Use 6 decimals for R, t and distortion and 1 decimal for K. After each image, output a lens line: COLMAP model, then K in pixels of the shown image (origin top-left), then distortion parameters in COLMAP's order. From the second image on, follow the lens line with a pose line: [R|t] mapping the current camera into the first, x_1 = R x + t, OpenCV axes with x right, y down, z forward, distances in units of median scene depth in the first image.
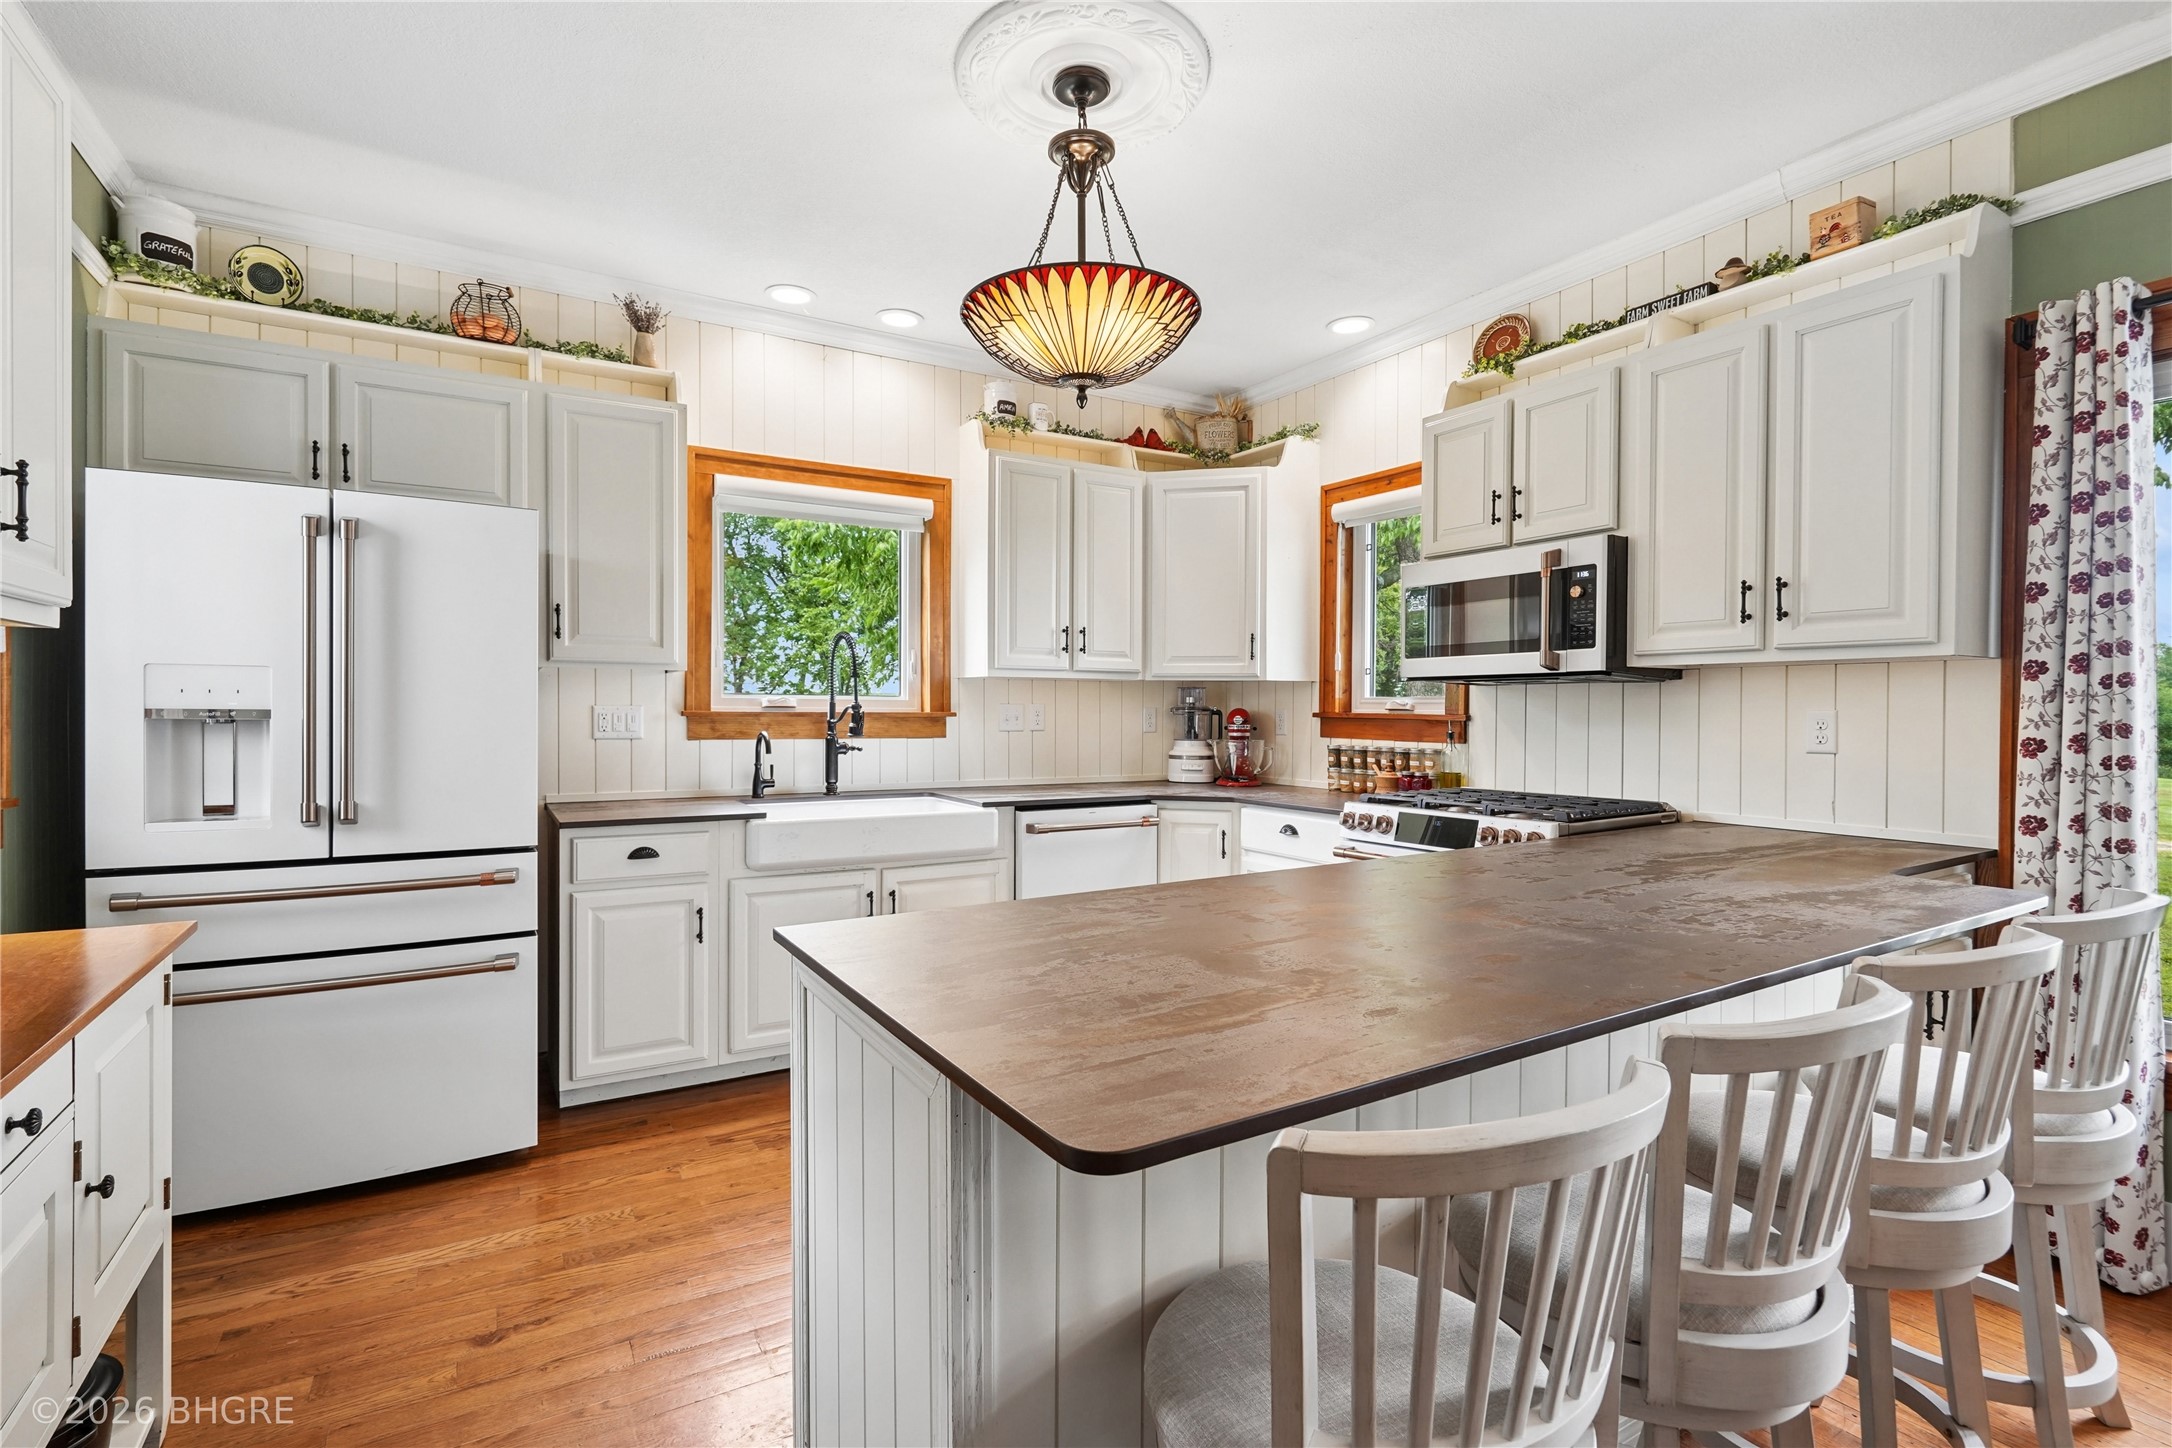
lens RADIAL K [[1022.2, 0, 1067.4], [0, 1022.2, 738.2], [0, 0, 1]] dist [-0.004234, 0.000492]
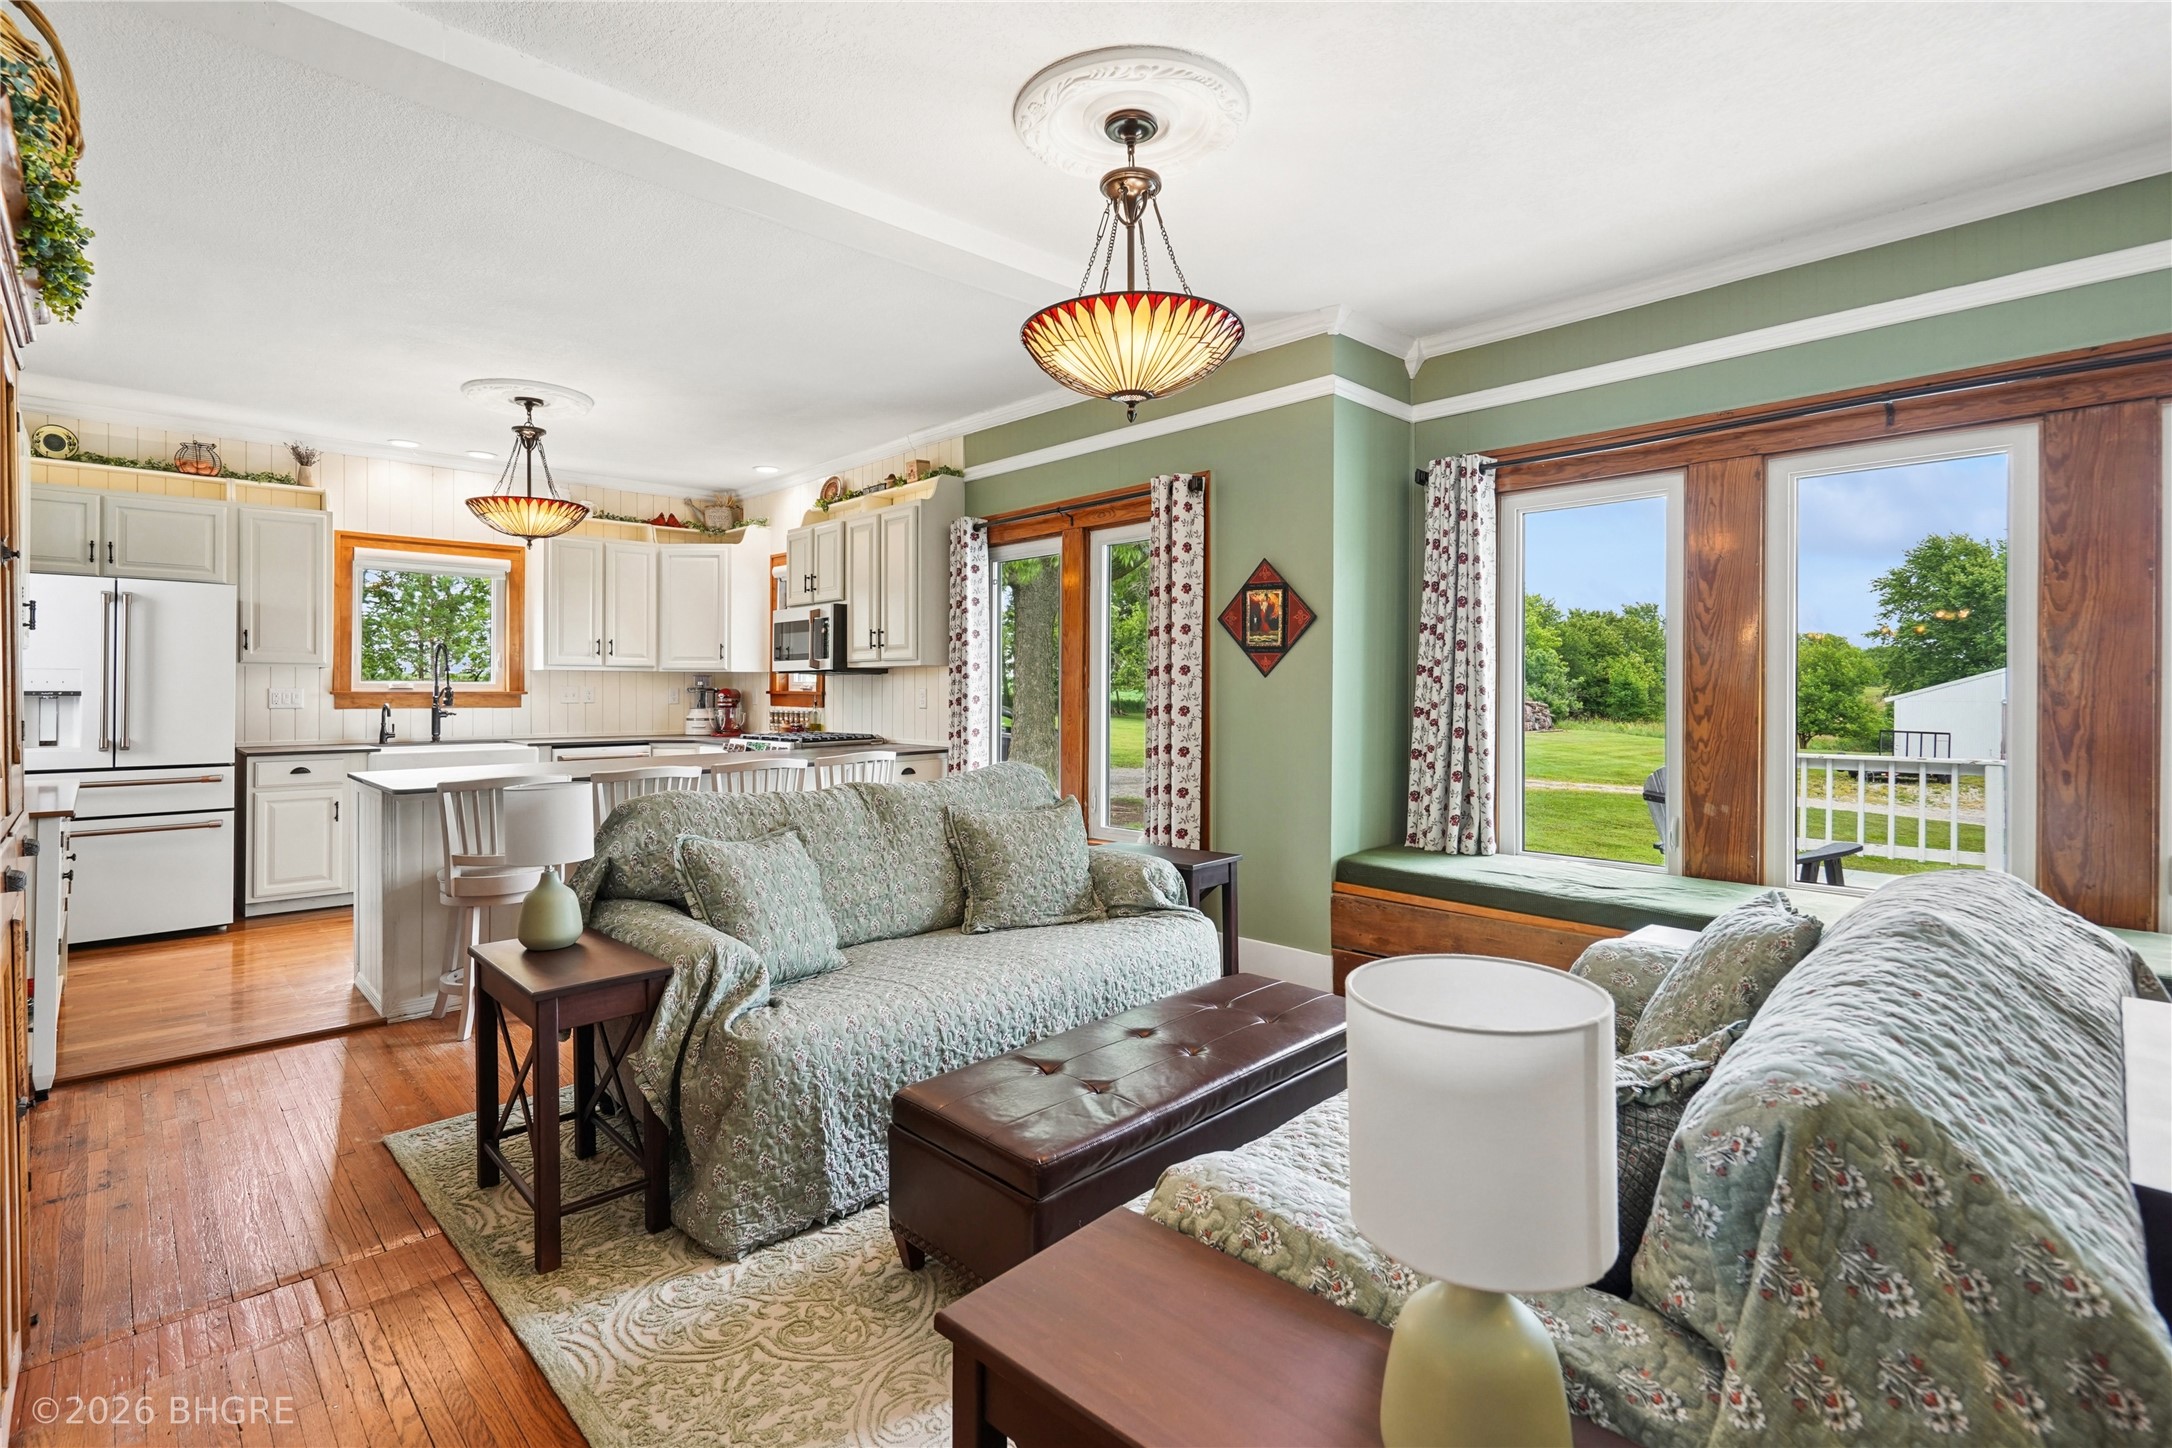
lens RADIAL K [[1022.2, 0, 1062.2], [0, 1022.2, 692.2], [0, 0, 1]] dist [-0.004234, 0.000492]
pose [[0.974096, -0.004435, 0.226090, 0.414421], [0.009912, 0.999684, -0.023099, 0.025300], [-0.225916, 0.024741, 0.973833, -0.899457]]
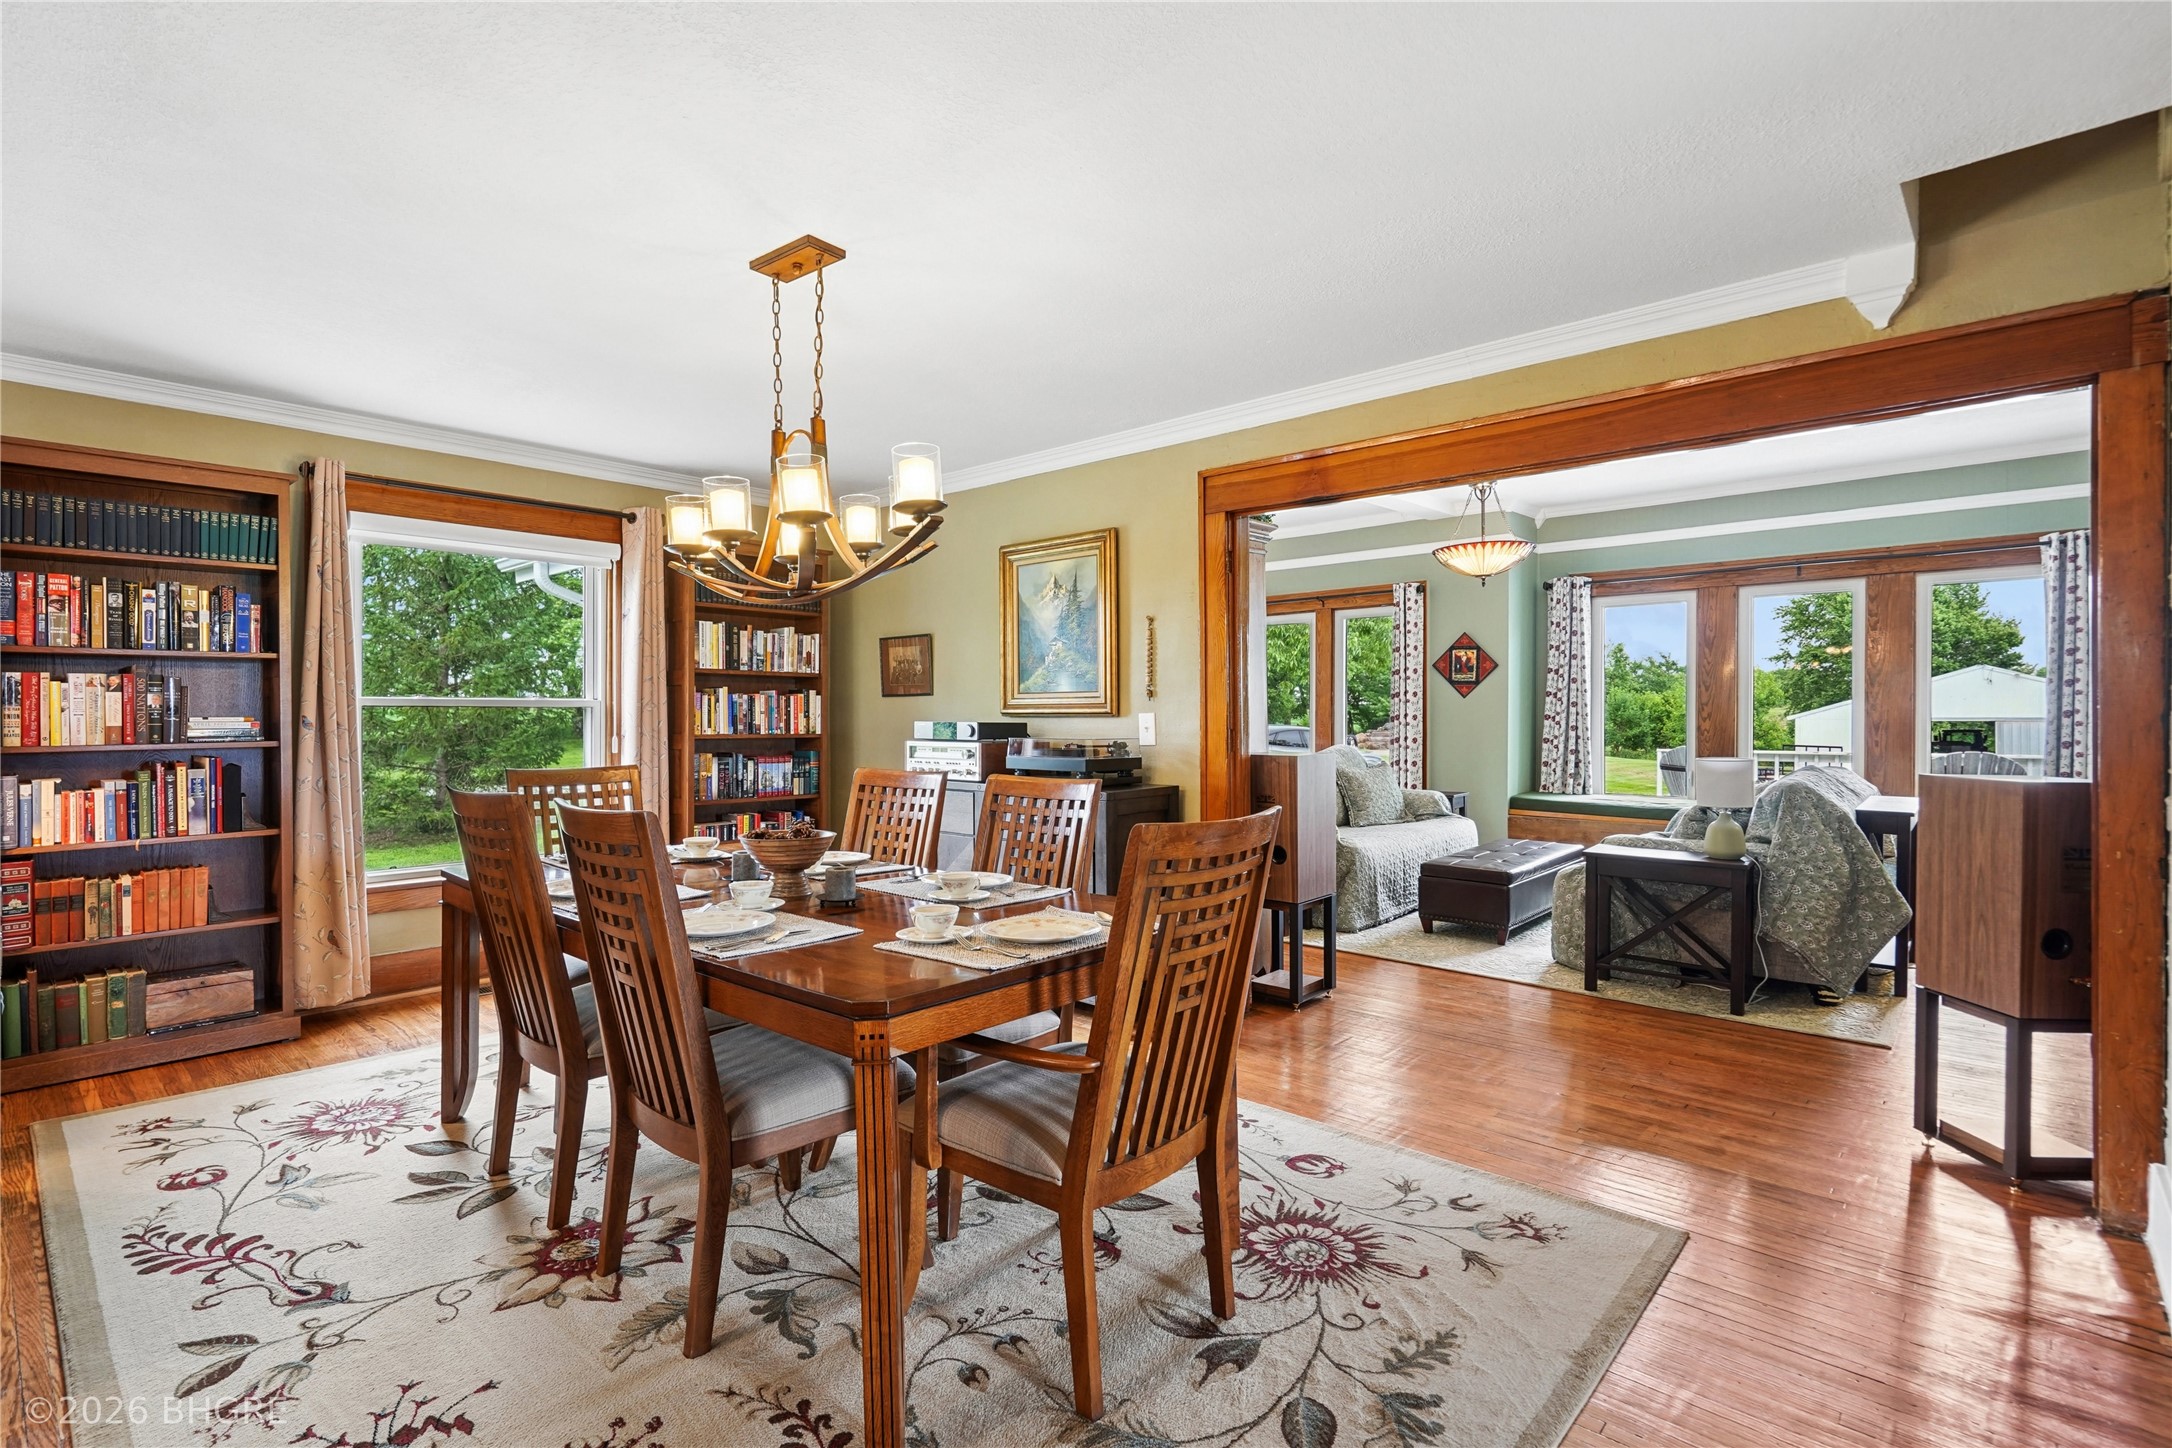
lens RADIAL K [[1022.2, 0, 1053.0], [0, 1022.2, 719.6], [0, 0, 1]] dist [-0.004234, 0.000492]
pose [[0.959893, -0.009077, 0.280219, -0.498147], [0.014741, 0.999727, -0.018111, 0.052968], [-0.279978, 0.021516, 0.959765, -1.592508]]
